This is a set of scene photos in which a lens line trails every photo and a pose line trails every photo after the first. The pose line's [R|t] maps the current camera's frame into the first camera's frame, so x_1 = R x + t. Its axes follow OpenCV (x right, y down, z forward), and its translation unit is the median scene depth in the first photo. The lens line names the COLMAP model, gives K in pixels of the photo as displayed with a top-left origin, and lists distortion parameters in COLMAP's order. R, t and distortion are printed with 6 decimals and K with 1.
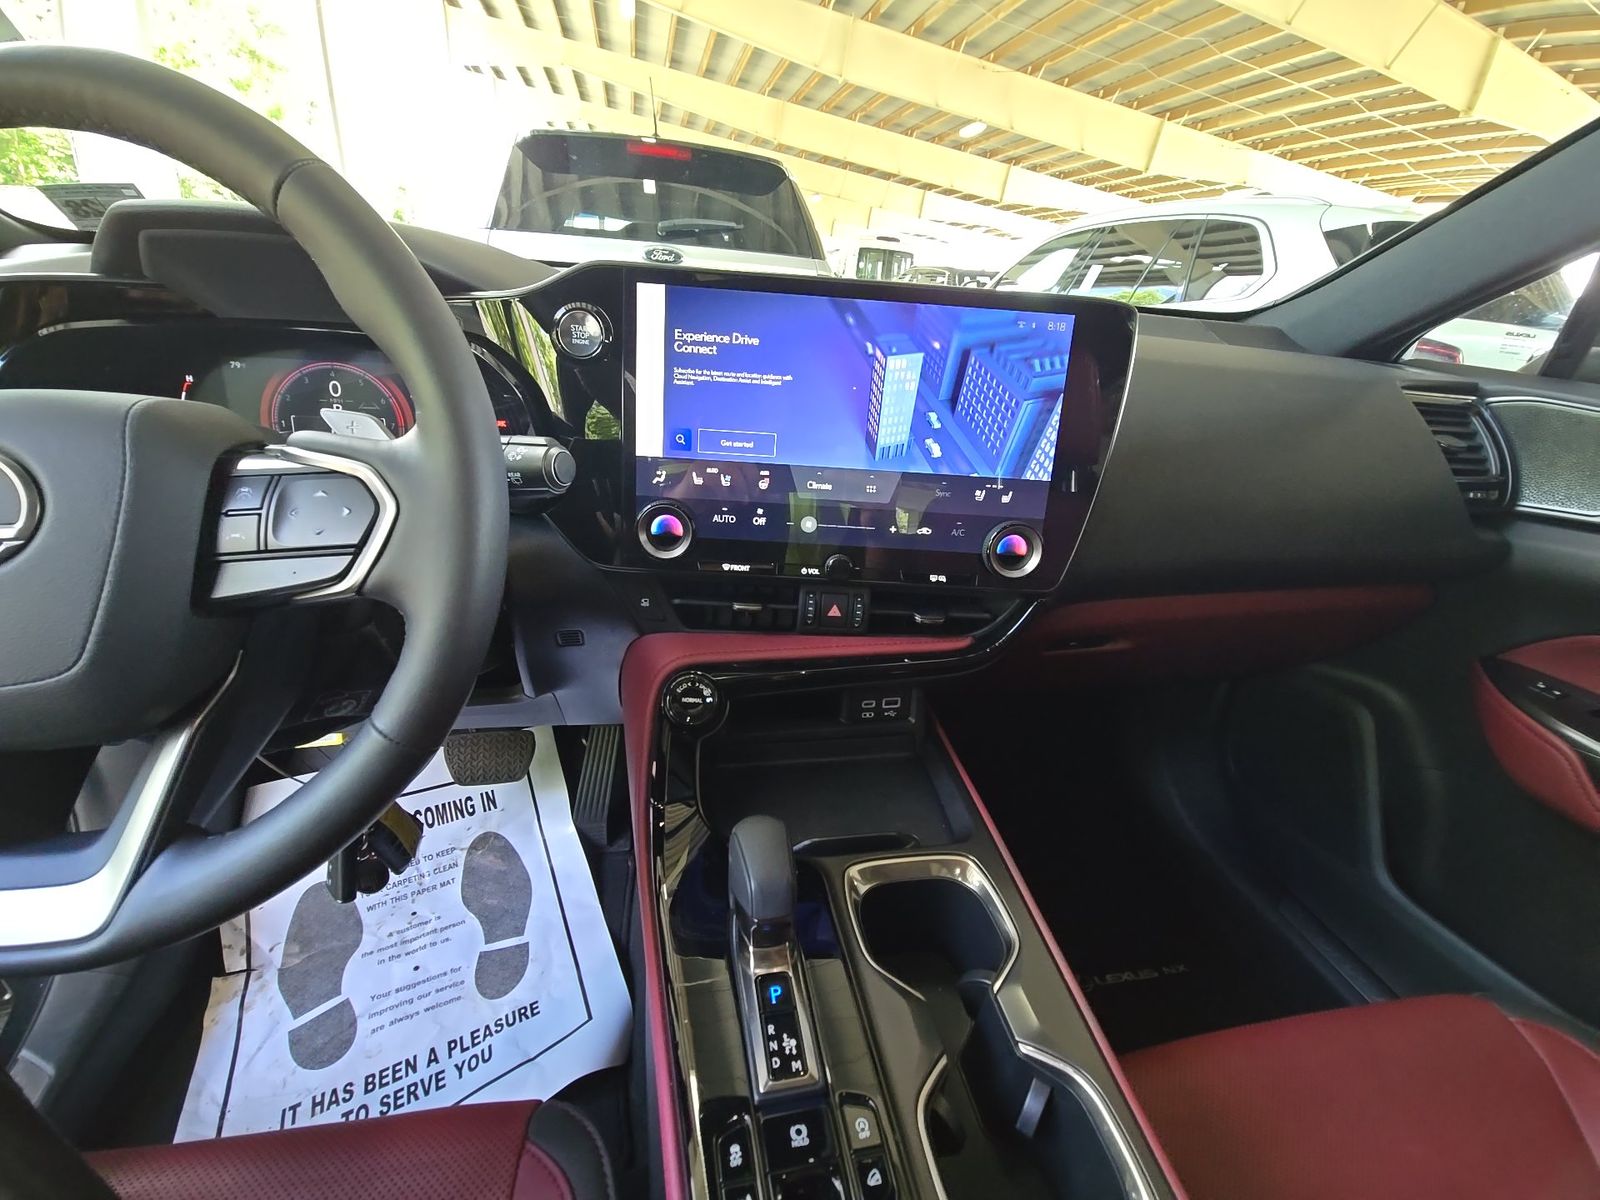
lens RADIAL K [[645.2, 0, 800.0], [0, 645.2, 600.0], [0, 0, 1]] dist [-0.000628, -0.000241]
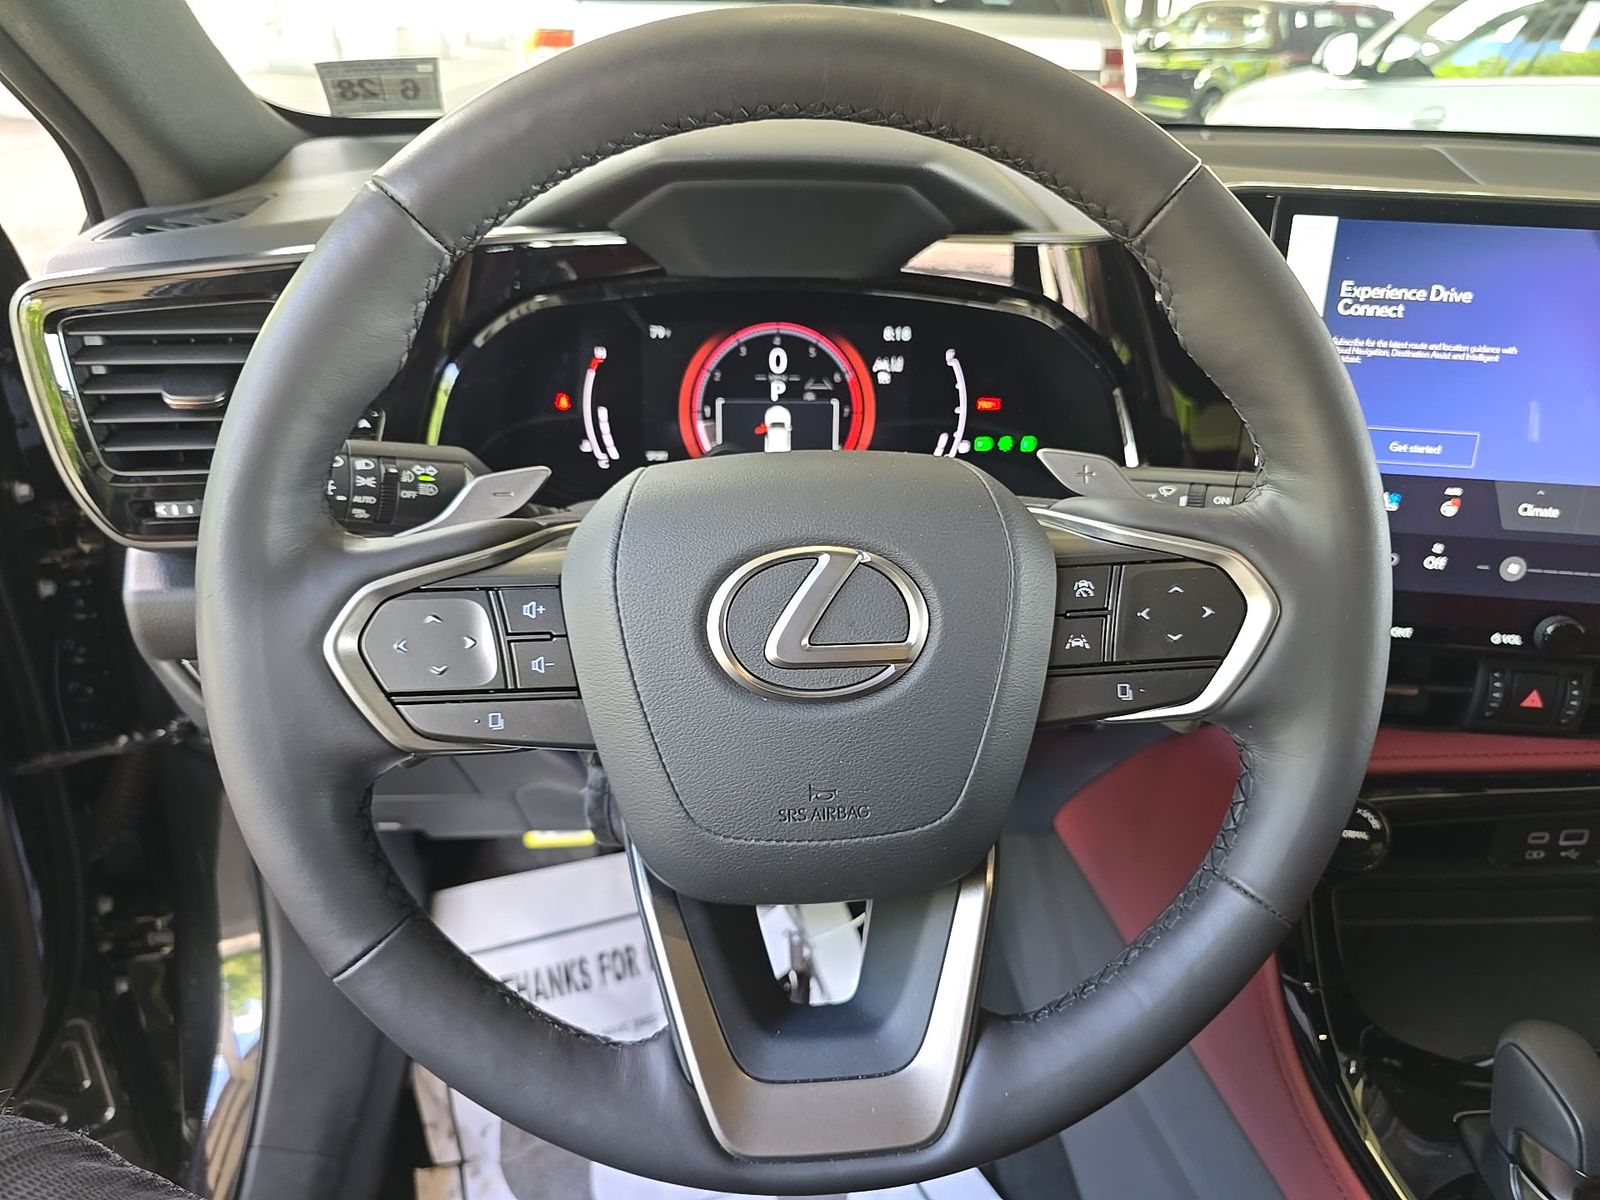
lens RADIAL K [[1093.0, 0, 800.0], [0, 1093.0, 600.0], [0, 0, 1]] dist [-0.002166, 0.001129]
pose [[0.992209, 0.019694, -0.123016, -0.576352], [-0.018175, 0.999744, 0.013462, -0.088978], [0.123249, -0.011121, 0.992313, -0.189922]]
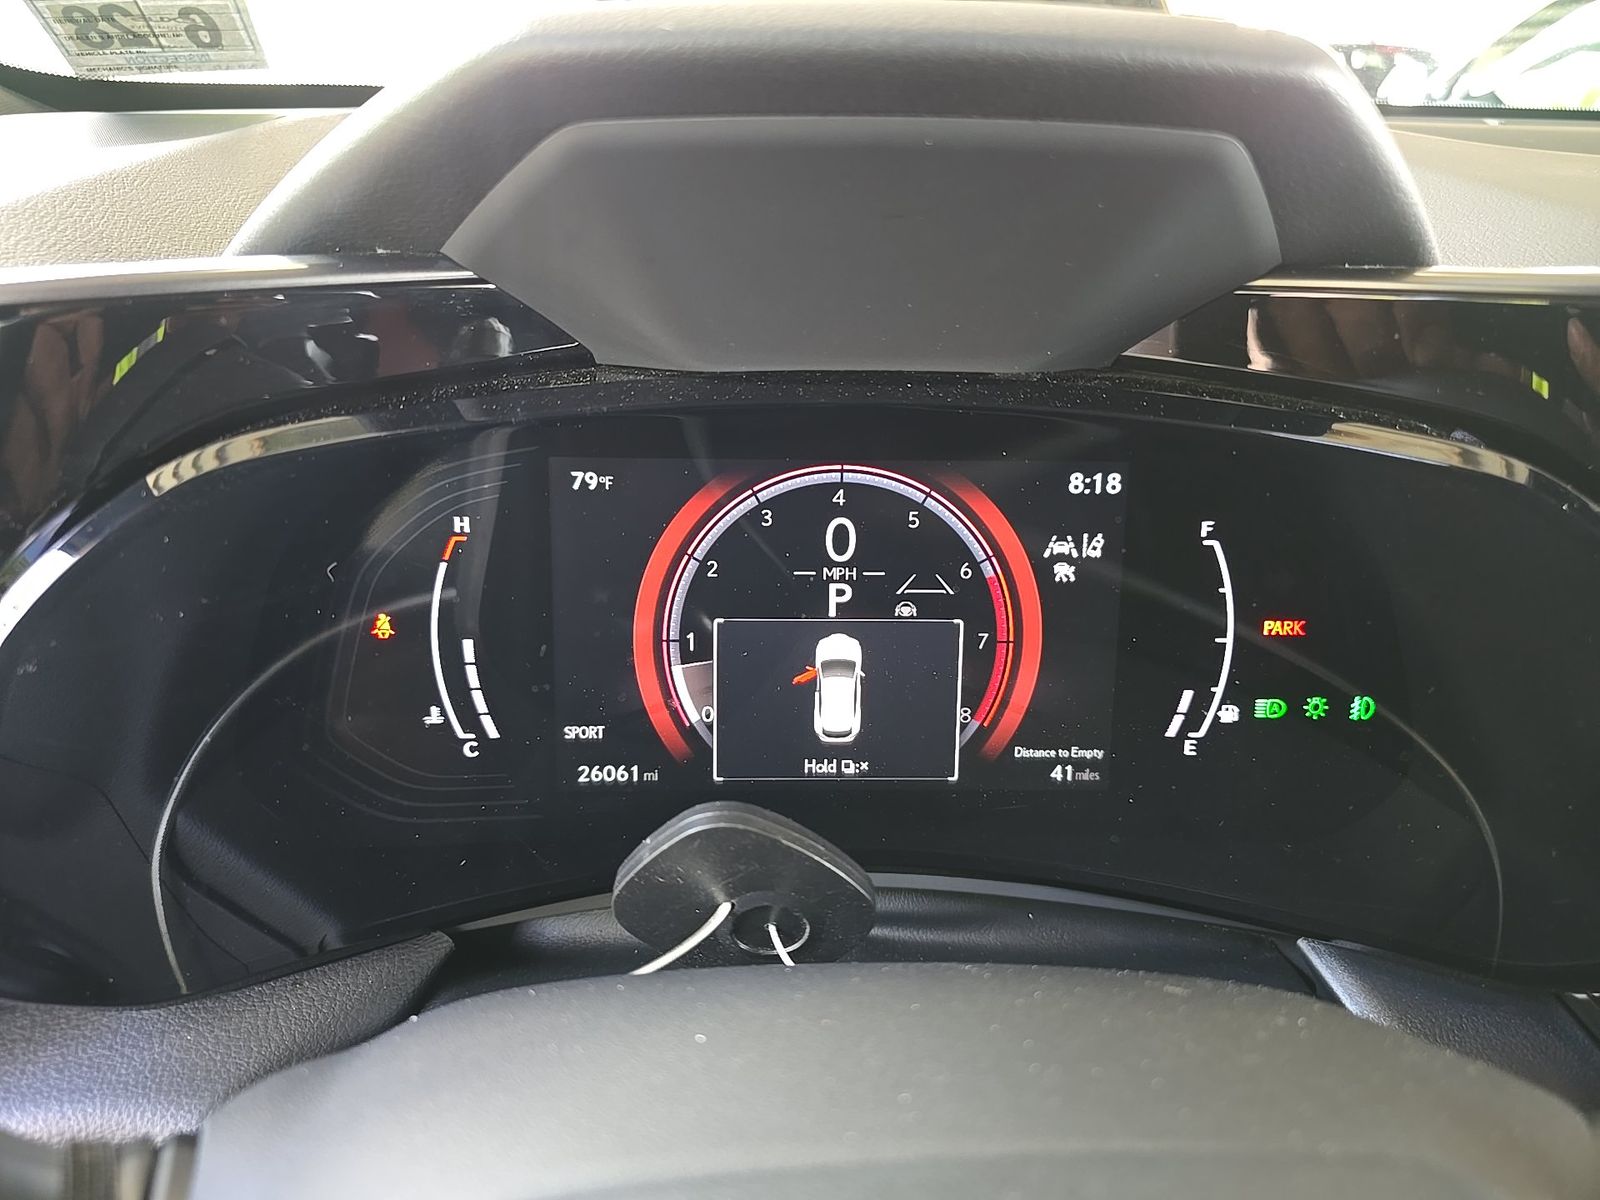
lens RADIAL K [[1146.0, 0, 800.0], [0, 1146.0, 600.0], [0, 0, 1]] dist [-0.005302, -0.003769]
pose [[0.989014, 0.021534, -0.146245, -0.692053], [-0.026515, 0.999130, -0.032196, -0.293064], [0.145424, 0.035720, 0.988724, 0.443392]]
